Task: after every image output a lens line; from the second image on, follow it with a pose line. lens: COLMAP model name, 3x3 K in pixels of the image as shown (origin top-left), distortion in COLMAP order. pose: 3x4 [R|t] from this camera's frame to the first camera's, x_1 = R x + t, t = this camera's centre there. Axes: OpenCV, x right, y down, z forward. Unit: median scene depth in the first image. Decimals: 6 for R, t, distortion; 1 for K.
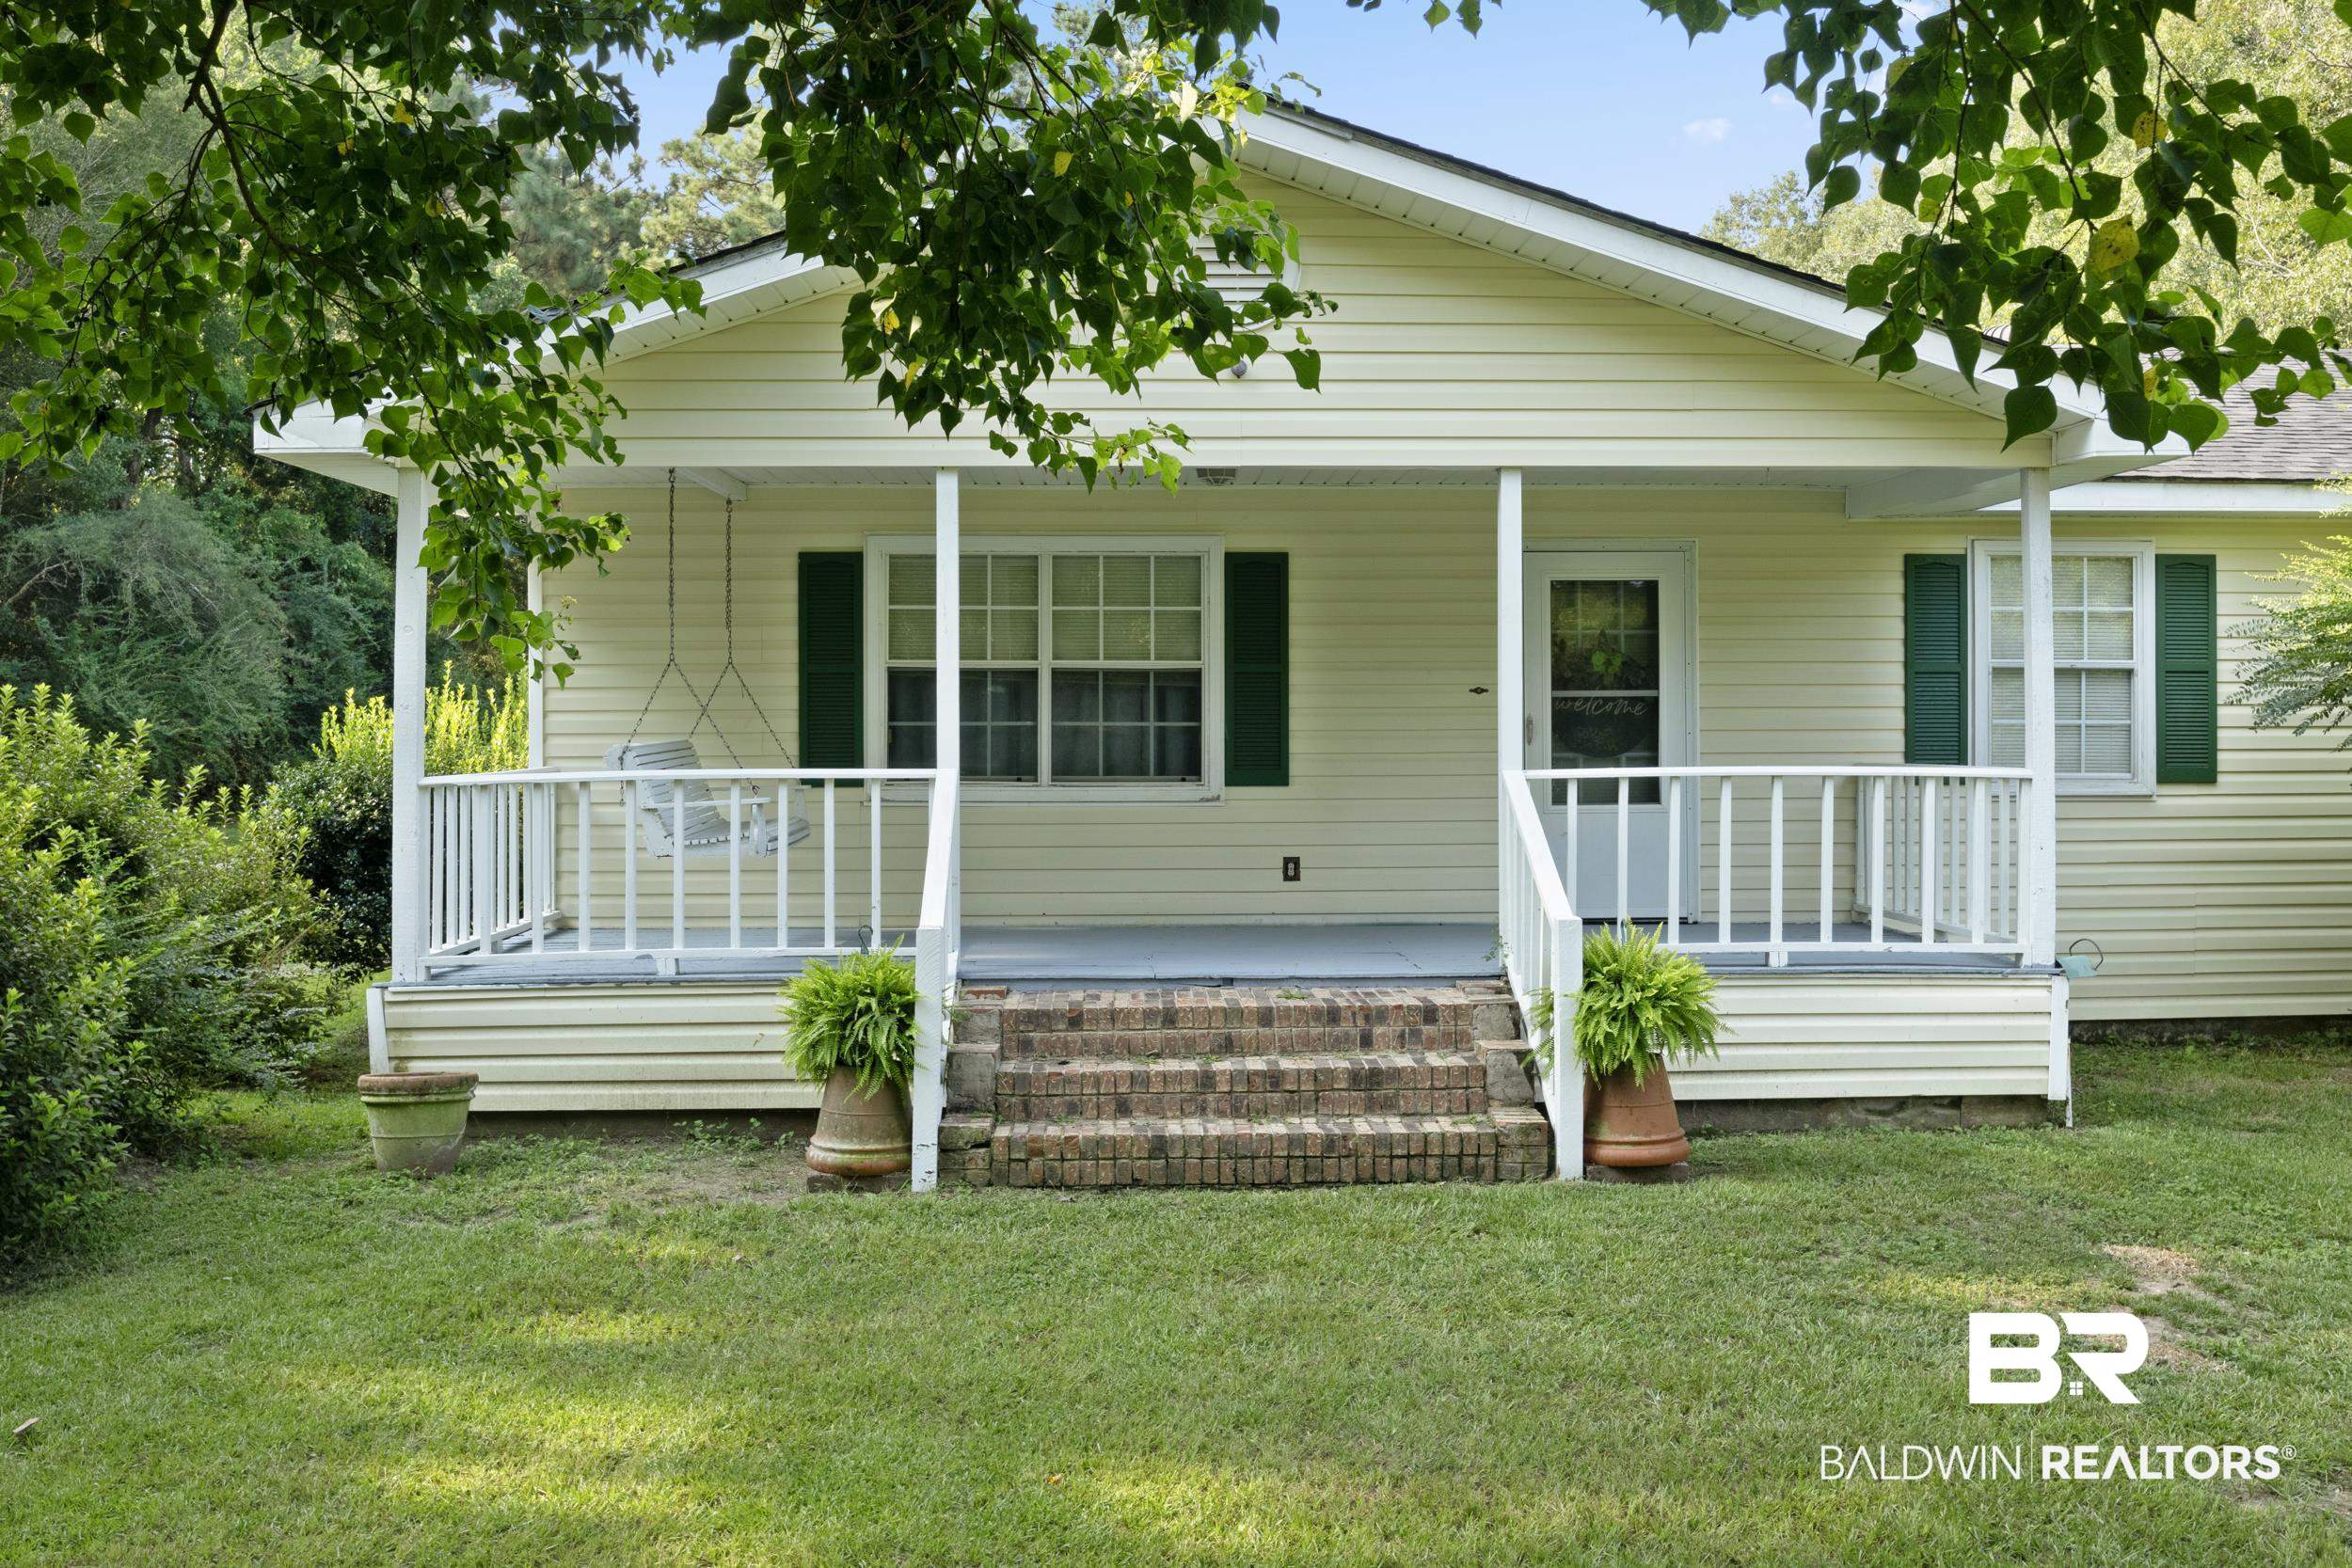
lens RADIAL K [[2103.6, 0, 1176.0], [0, 2103.6, 775.6], [0, 0, 1]] dist [0.004965, 0.001113]
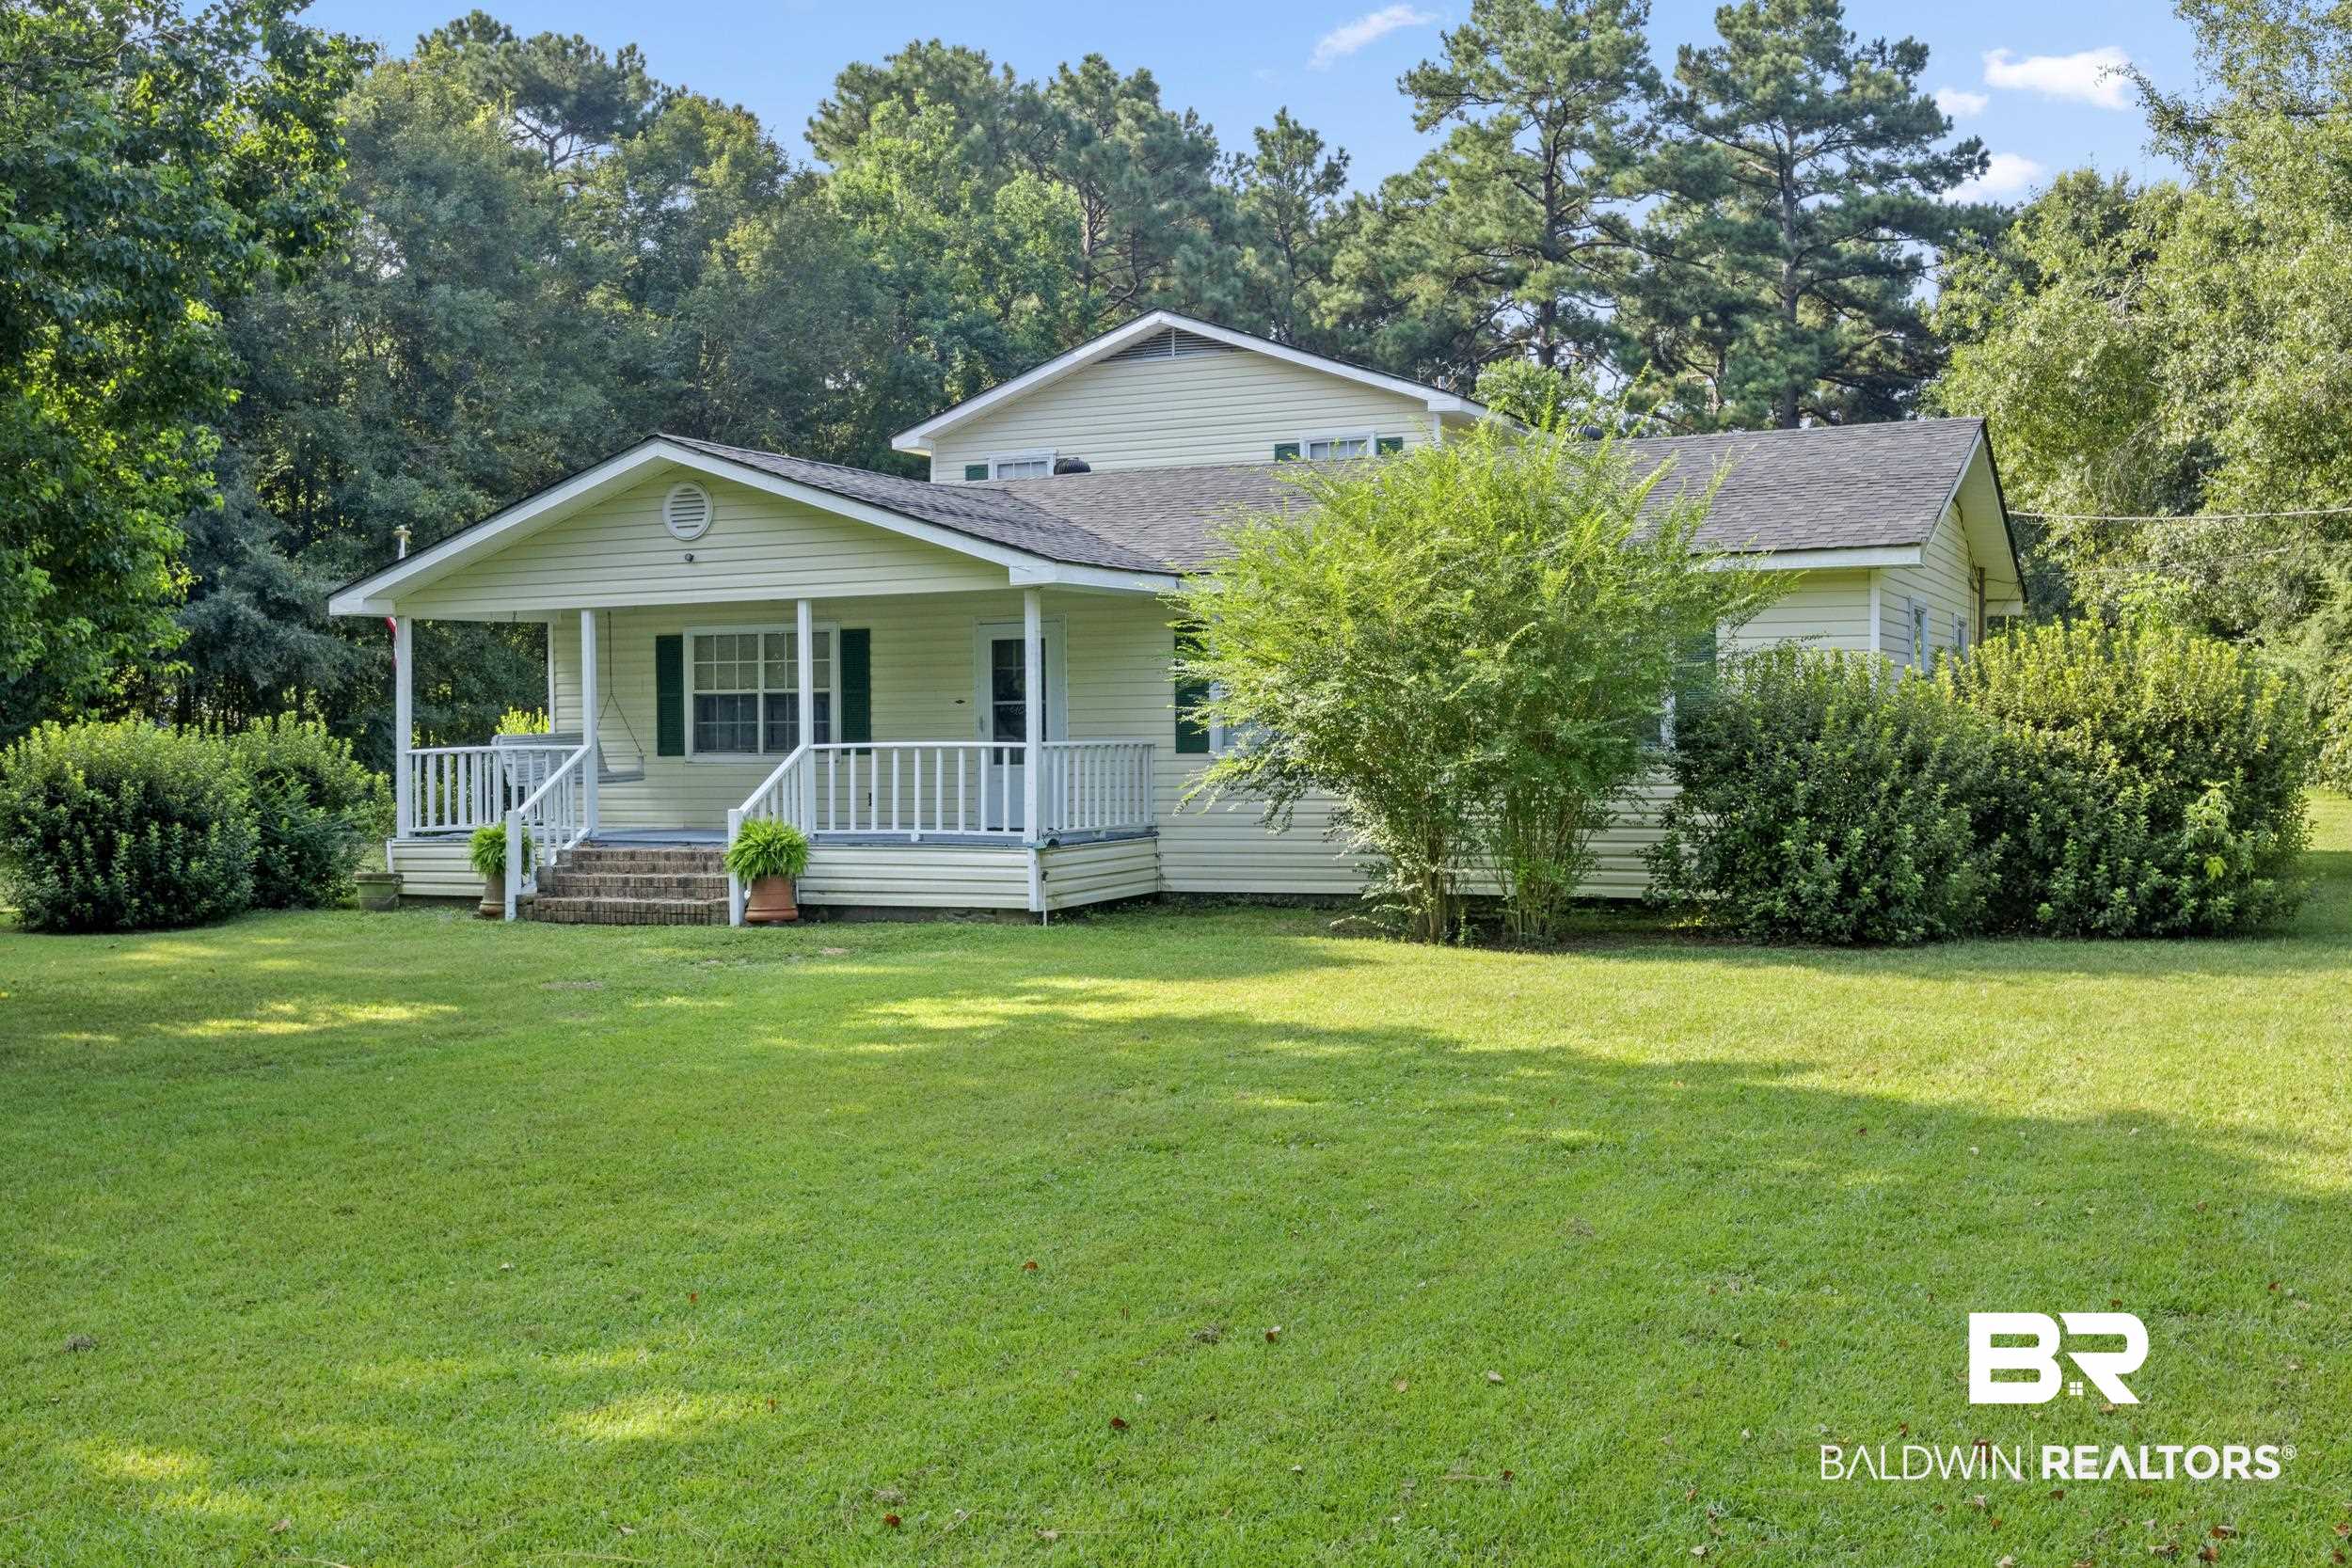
lens RADIAL K [[2310.2, 0, 1171.5], [0, 2310.2, 778.1], [0, 0, 1]] dist [-0.057772, 0.000000]
pose [[0.894500, 0.001829, -0.447064, 1.593764], [0.000463, 0.999987, 0.005017, 0.020464], [0.447068, -0.004695, 0.894488, -0.924735]]
